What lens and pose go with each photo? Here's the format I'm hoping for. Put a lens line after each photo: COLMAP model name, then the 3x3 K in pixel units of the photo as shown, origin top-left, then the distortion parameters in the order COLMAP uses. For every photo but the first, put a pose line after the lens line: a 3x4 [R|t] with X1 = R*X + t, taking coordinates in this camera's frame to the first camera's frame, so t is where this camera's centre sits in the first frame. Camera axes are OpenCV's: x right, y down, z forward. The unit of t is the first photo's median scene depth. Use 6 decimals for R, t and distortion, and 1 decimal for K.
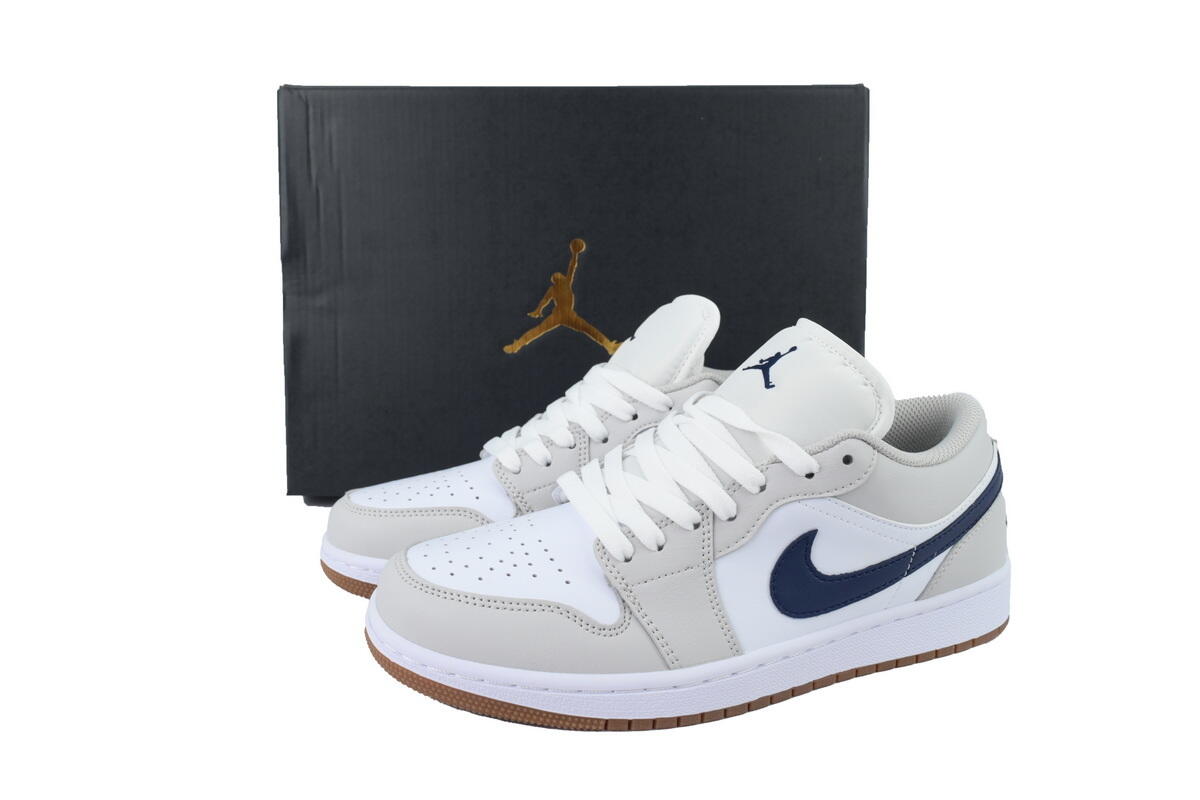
lens RADIAL K [[1023.6, 0, 600.0], [0, 1023.6, 400.0], [0, 0, 1]] dist [-0.090109, -0.000057]
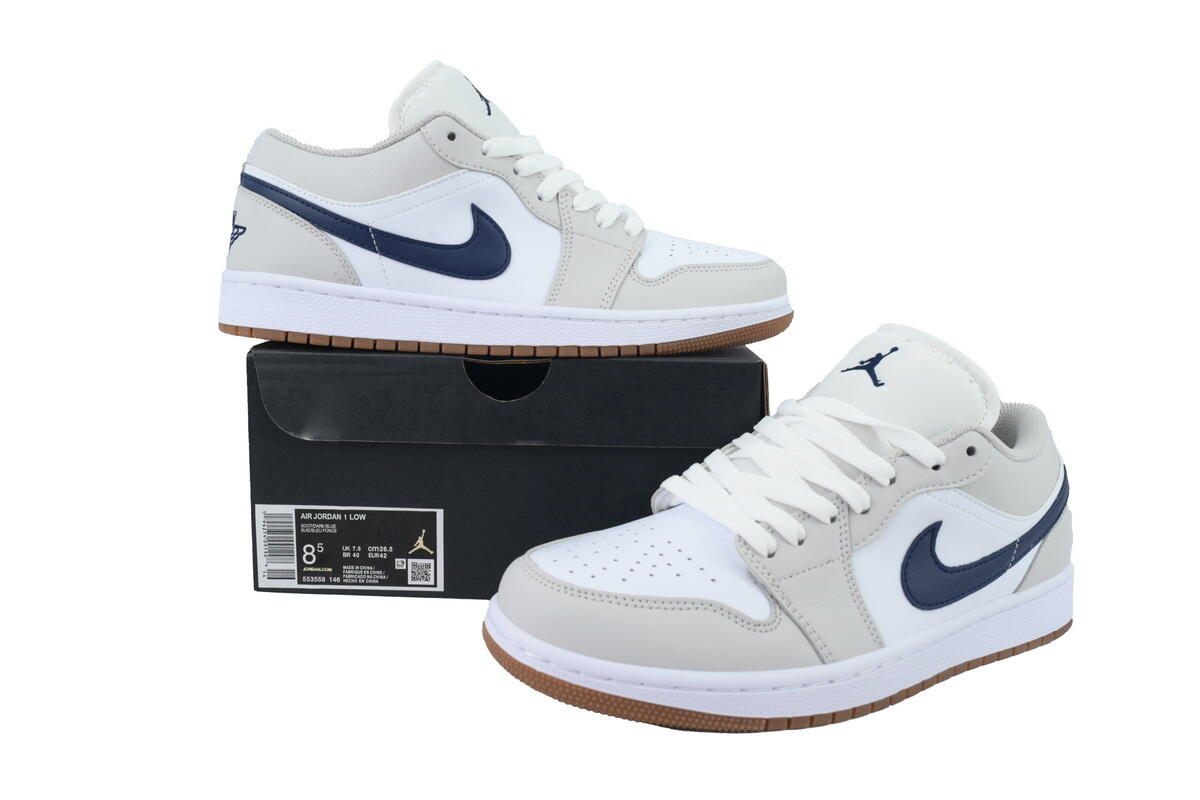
lens RADIAL K [[1023.6, 0, 600.0], [0, 1023.6, 400.0], [0, 0, 1]] dist [-0.090109, -0.000057]
pose [[0.985614, -0.000251, 0.169011, -0.297689], [0.012237, 0.997480, -0.069886, 0.073779], [-0.168567, 0.070948, 0.983133, 0.055363]]
